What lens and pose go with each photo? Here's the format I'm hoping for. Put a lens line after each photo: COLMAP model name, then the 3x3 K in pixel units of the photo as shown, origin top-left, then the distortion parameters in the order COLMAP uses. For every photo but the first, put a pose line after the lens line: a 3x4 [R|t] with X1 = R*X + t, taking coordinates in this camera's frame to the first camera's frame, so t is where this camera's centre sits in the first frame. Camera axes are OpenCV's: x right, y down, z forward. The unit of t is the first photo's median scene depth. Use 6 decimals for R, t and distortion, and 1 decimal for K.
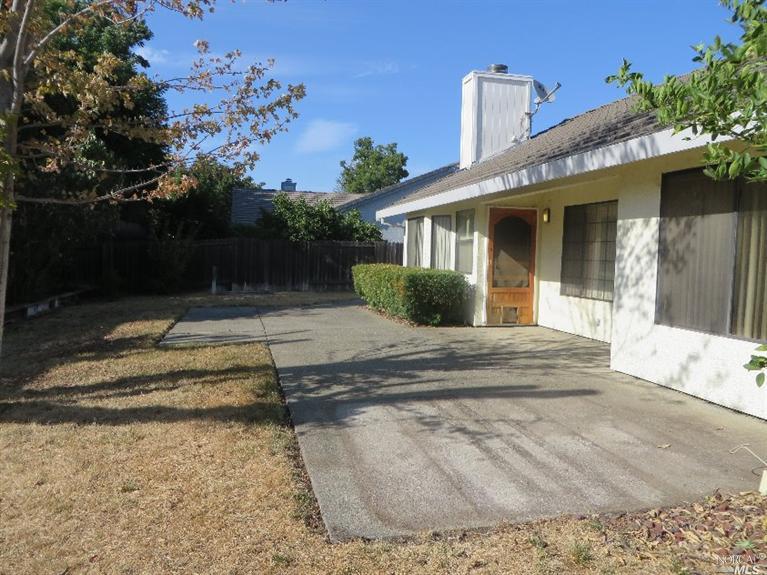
lens RADIAL K [[573.2, 0, 382.1], [0, 573.2, 288.9], [0, 0, 1]] dist [-0.020495, 0.011781]
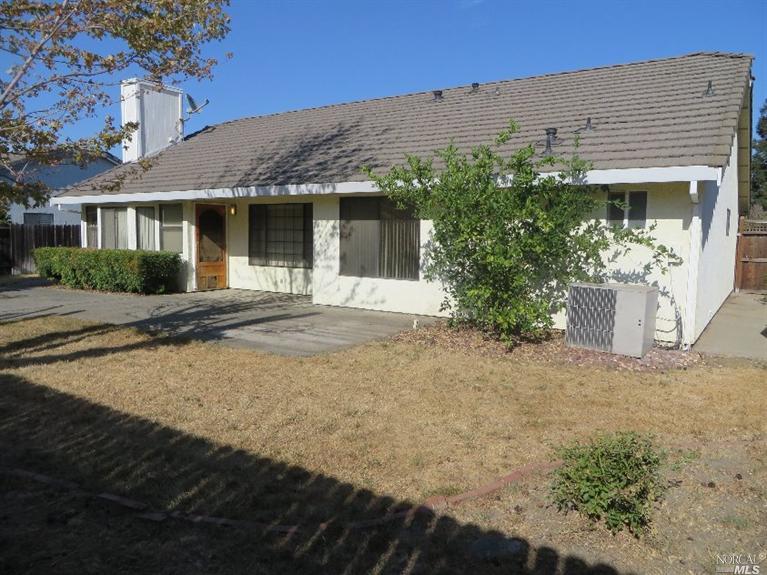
lens RADIAL K [[573.2, 0, 383.4], [0, 573.2, 288.4], [0, 0, 1]] dist [-0.020495, 0.011781]
pose [[0.745221, -0.074345, 0.662660, -0.383659], [0.046242, 0.997135, 0.059867, -0.002510], [-0.665213, -0.013971, 0.746523, -0.298428]]
